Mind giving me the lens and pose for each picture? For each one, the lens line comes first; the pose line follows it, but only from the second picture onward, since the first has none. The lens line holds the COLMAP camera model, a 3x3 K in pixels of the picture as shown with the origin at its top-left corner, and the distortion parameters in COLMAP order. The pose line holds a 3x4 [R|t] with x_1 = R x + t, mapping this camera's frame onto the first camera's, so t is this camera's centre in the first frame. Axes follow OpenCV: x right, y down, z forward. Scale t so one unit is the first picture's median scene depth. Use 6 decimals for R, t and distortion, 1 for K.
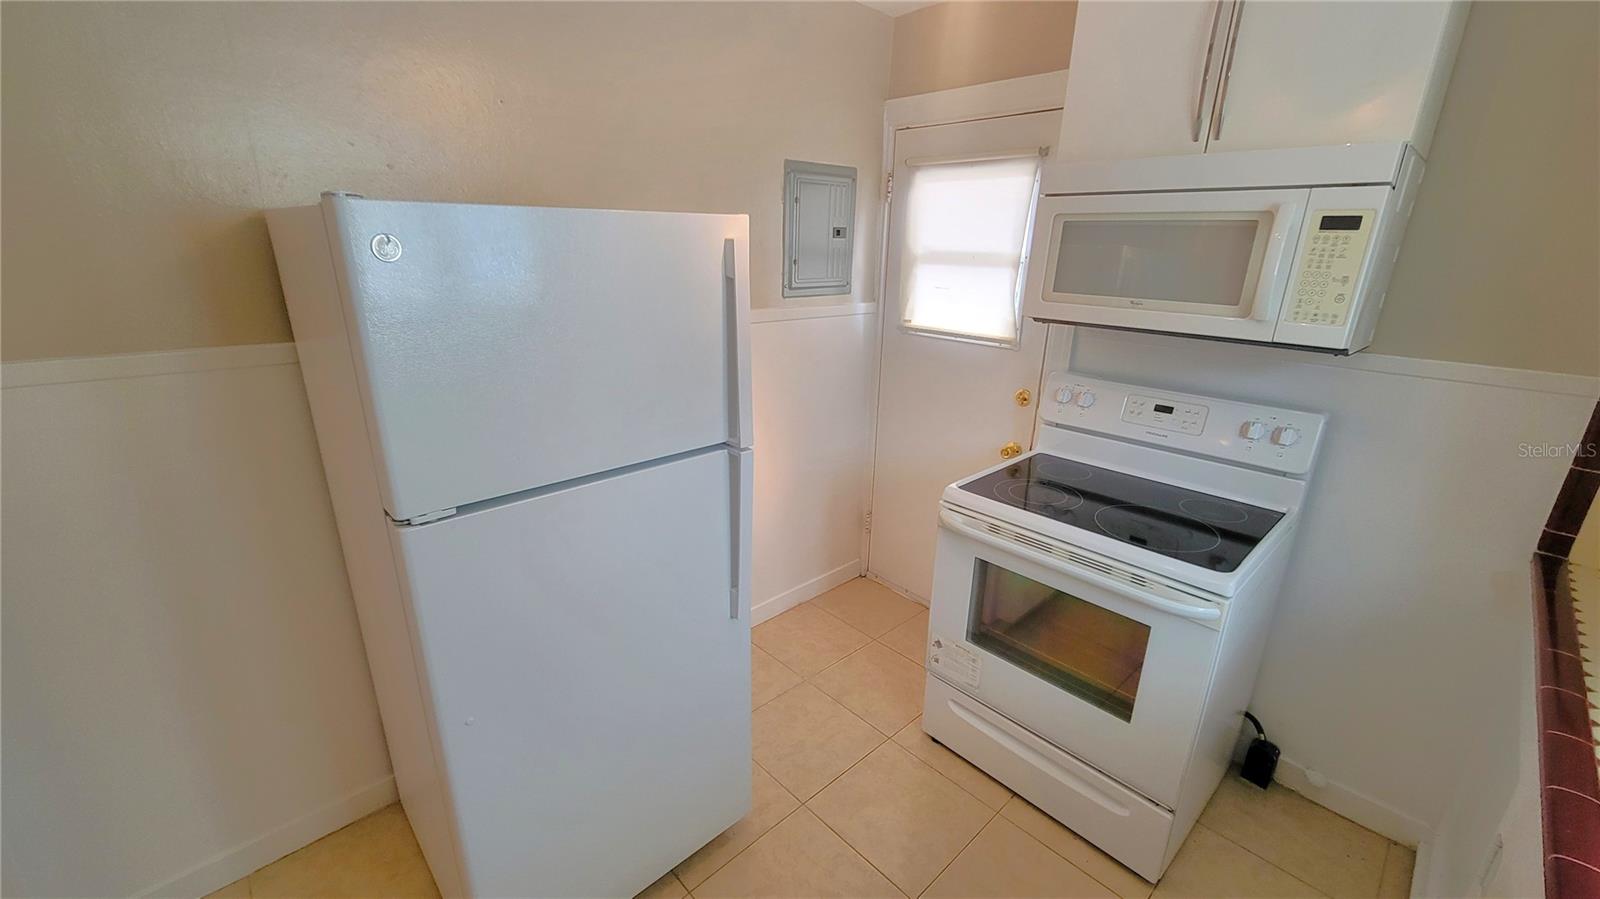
lens RADIAL K [[651.0, 0, 797.7], [0, 651.0, 456.6], [0, 0, 1]] dist [-0.001285, -0.000391]
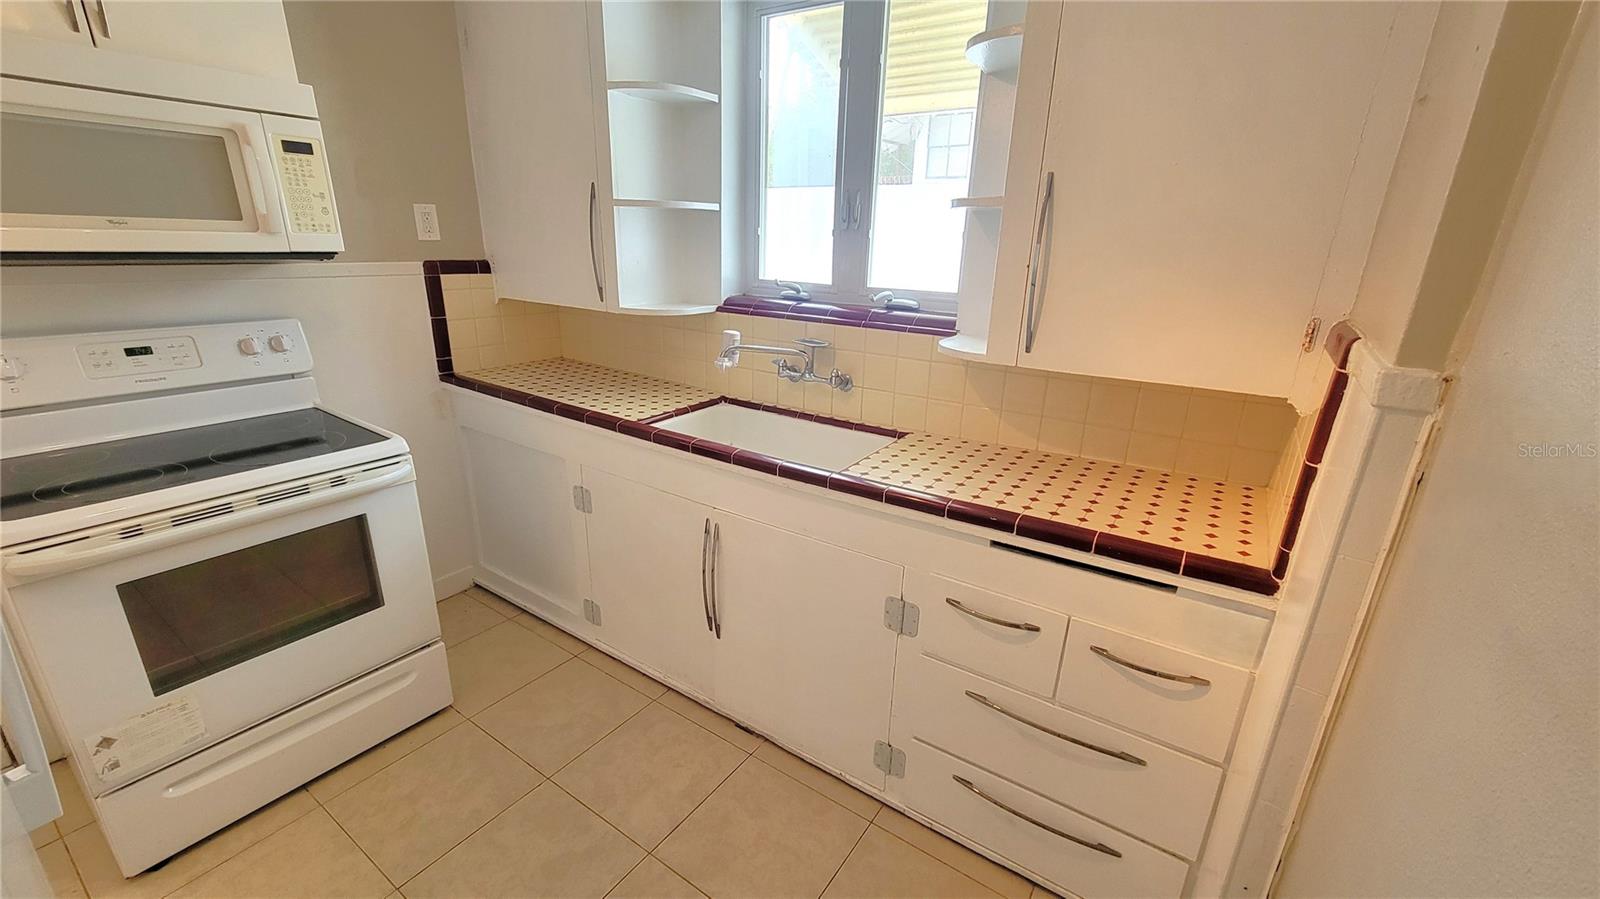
lens RADIAL K [[651.0, 0, 801.6], [0, 651.0, 455.2], [0, 0, 1]] dist [-0.001285, -0.000391]
pose [[-0.212025, -0.332134, 0.919093, -0.601880], [0.279276, 0.880663, 0.382672, -0.044202], [-0.936510, 0.337816, -0.093966, 0.364437]]
